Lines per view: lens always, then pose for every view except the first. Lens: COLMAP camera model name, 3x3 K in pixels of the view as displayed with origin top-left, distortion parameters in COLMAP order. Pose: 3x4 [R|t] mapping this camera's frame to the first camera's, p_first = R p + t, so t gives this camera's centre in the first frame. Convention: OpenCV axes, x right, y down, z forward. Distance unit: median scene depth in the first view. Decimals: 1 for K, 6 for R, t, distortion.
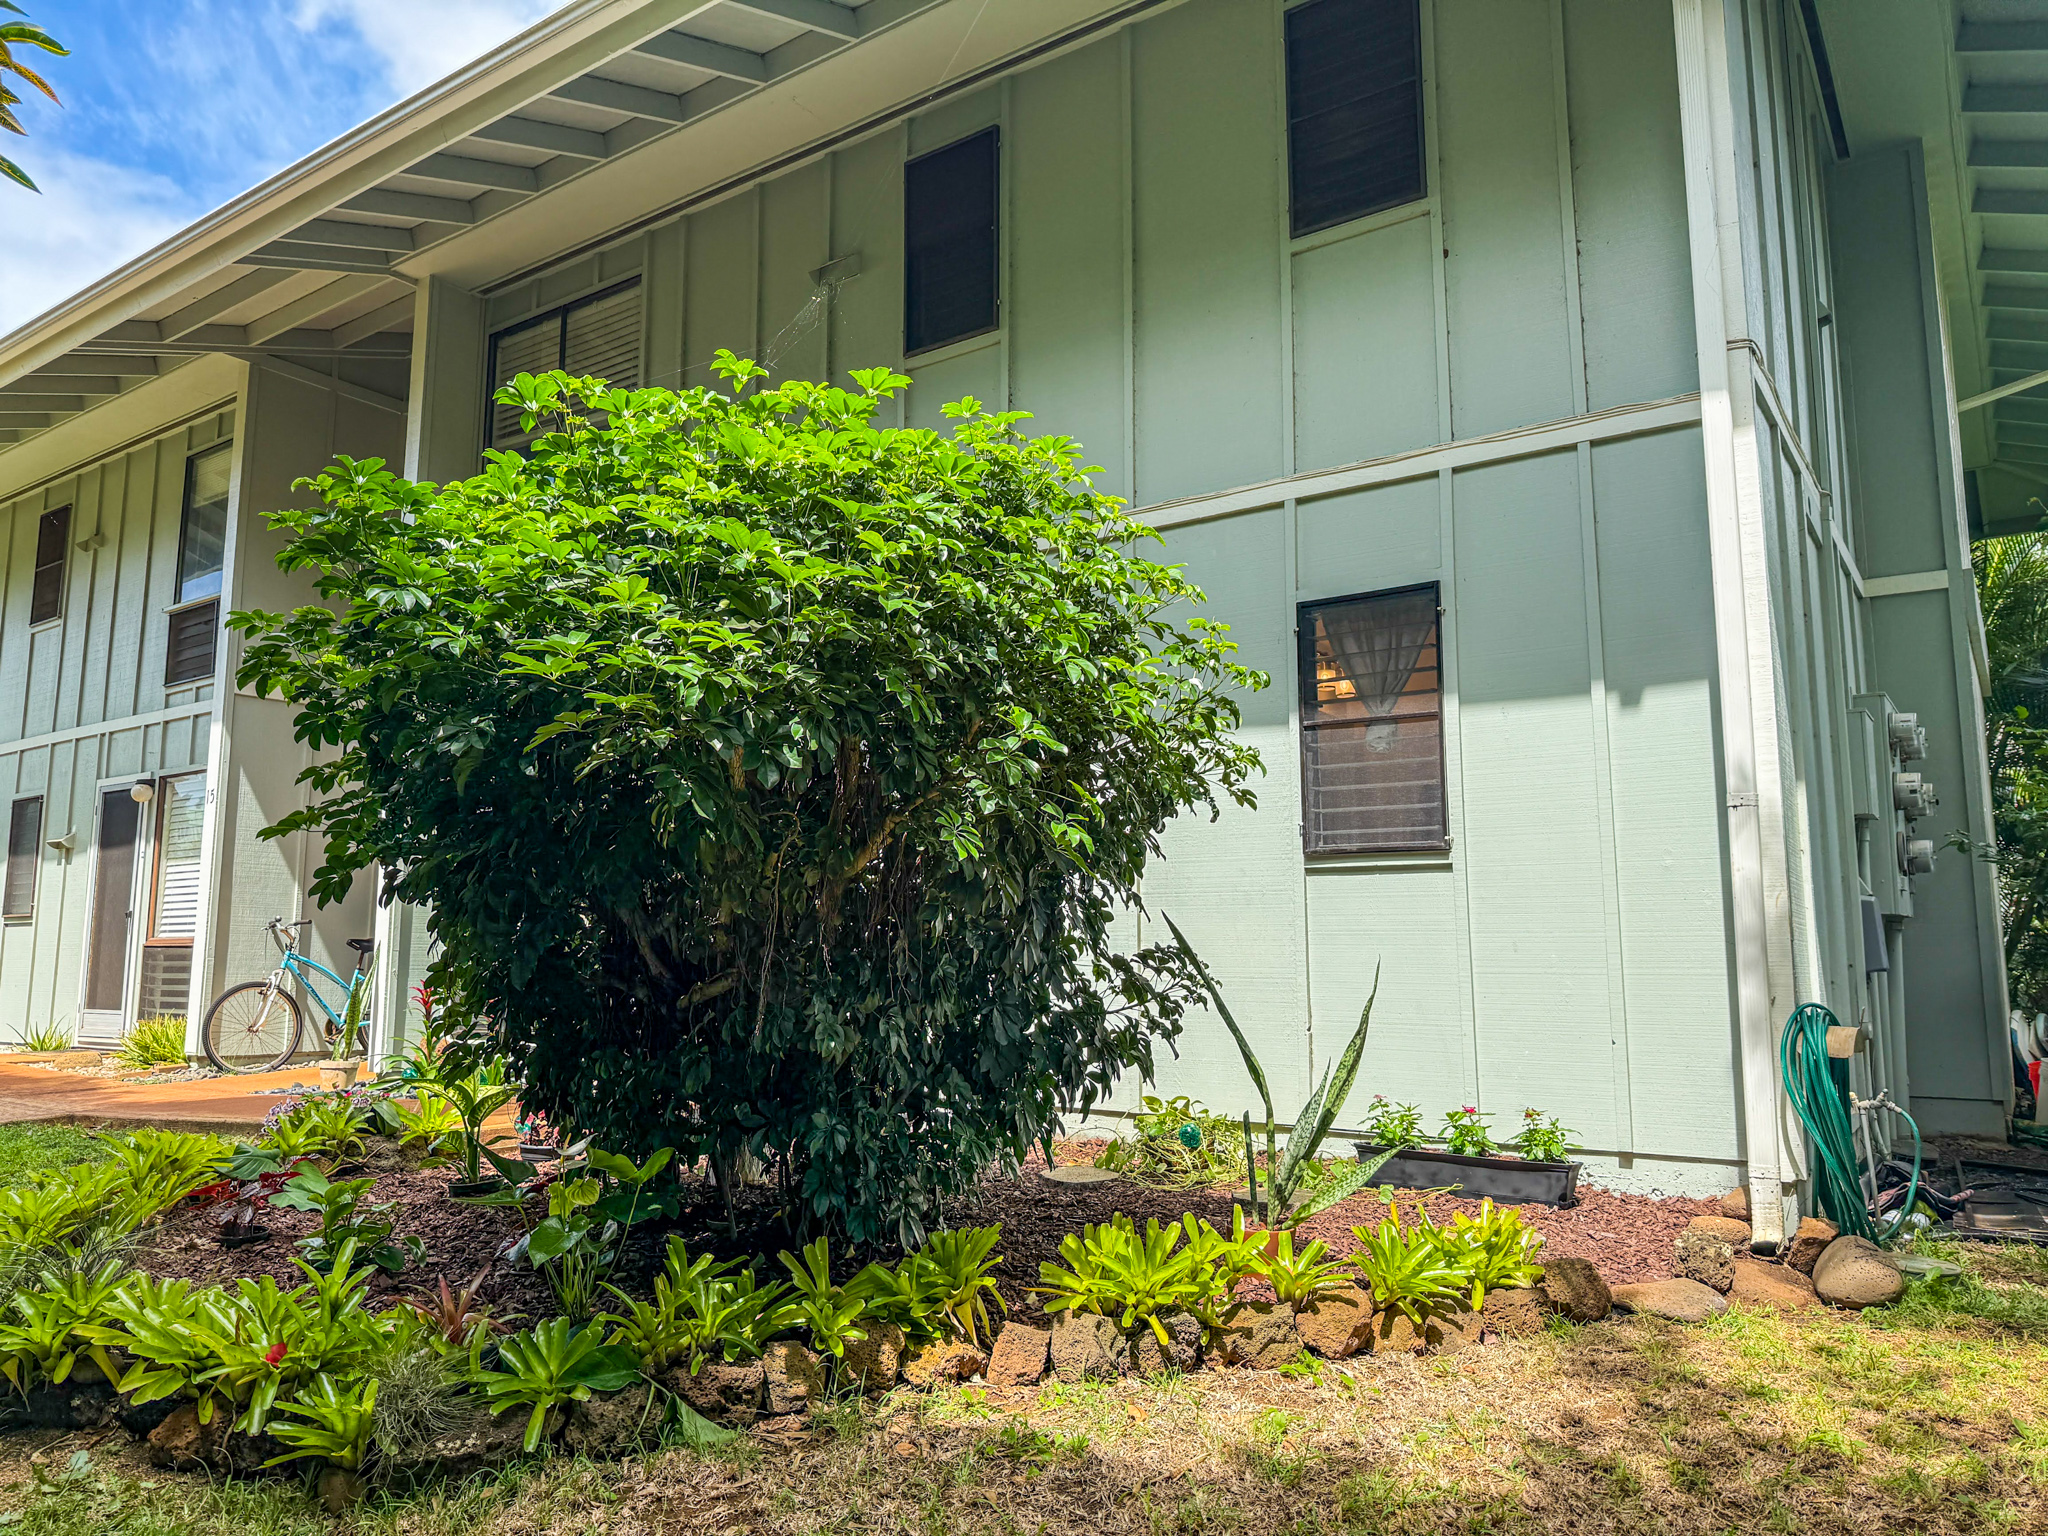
lens RADIAL K [[1440.1, 0, 1024.0], [0, 1440.1, 768.0], [0, 0, 1]] dist [-0.000662, -0.000066]
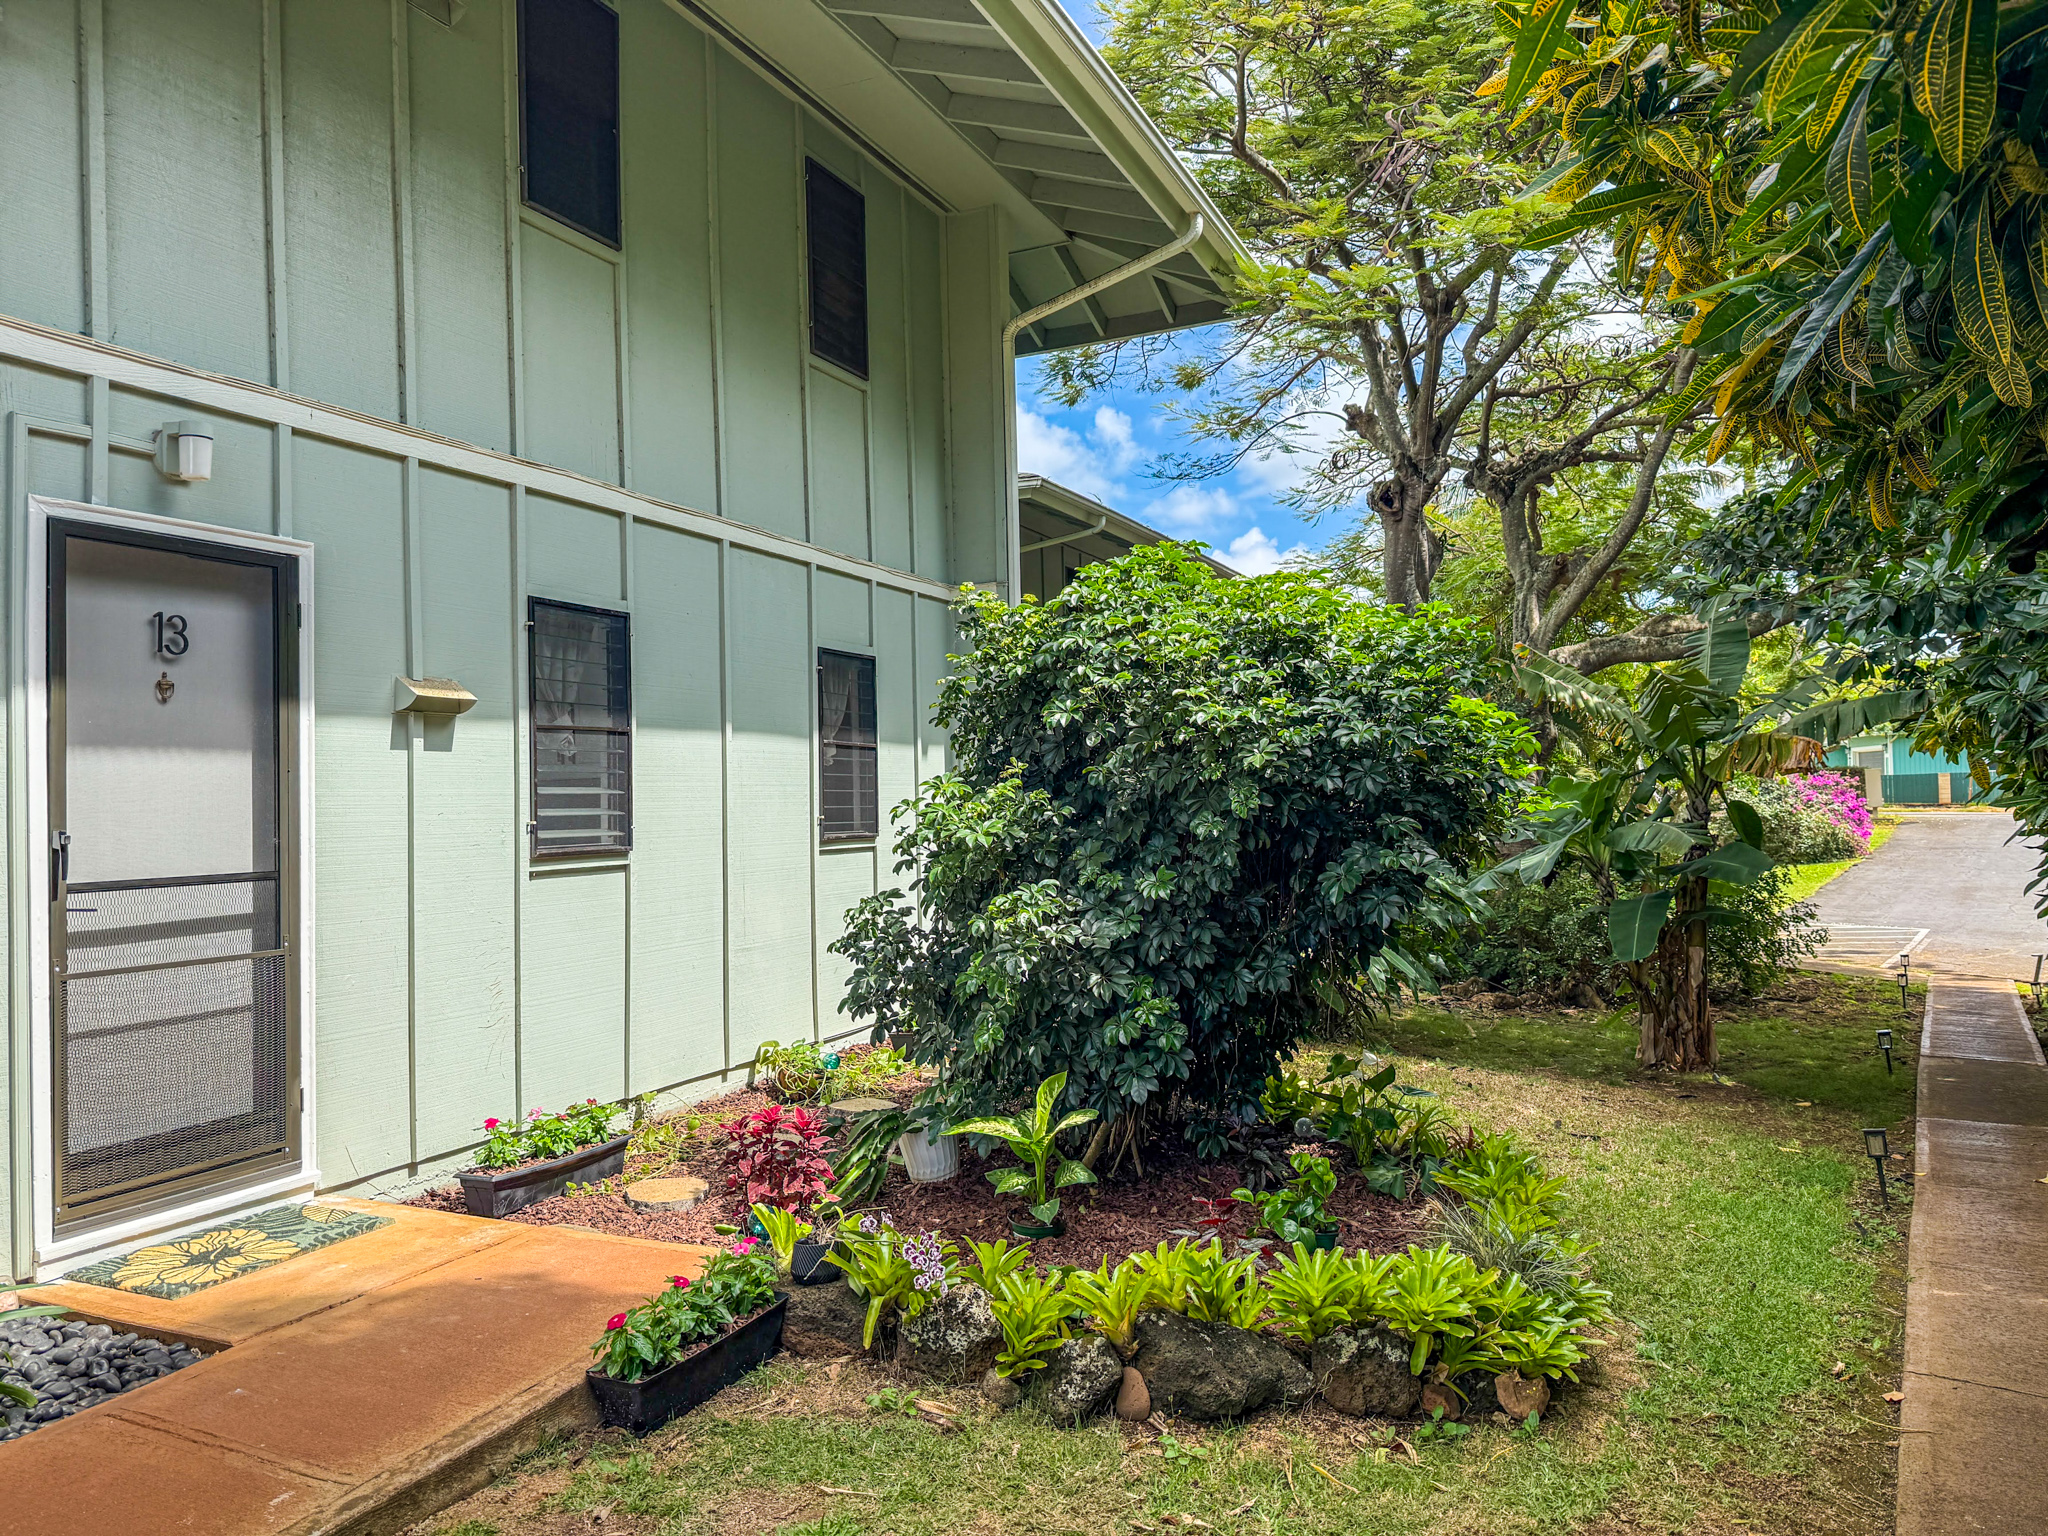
lens RADIAL K [[1440.1, 0, 1024.0], [0, 1440.1, 768.0], [0, 0, 1]] dist [-0.000662, -0.000066]
pose [[-0.185940, 0.027658, 0.982172, -0.838892], [-0.111842, 0.992511, -0.049122, 0.010271], [-0.976175, -0.118982, -0.181454, 0.854468]]
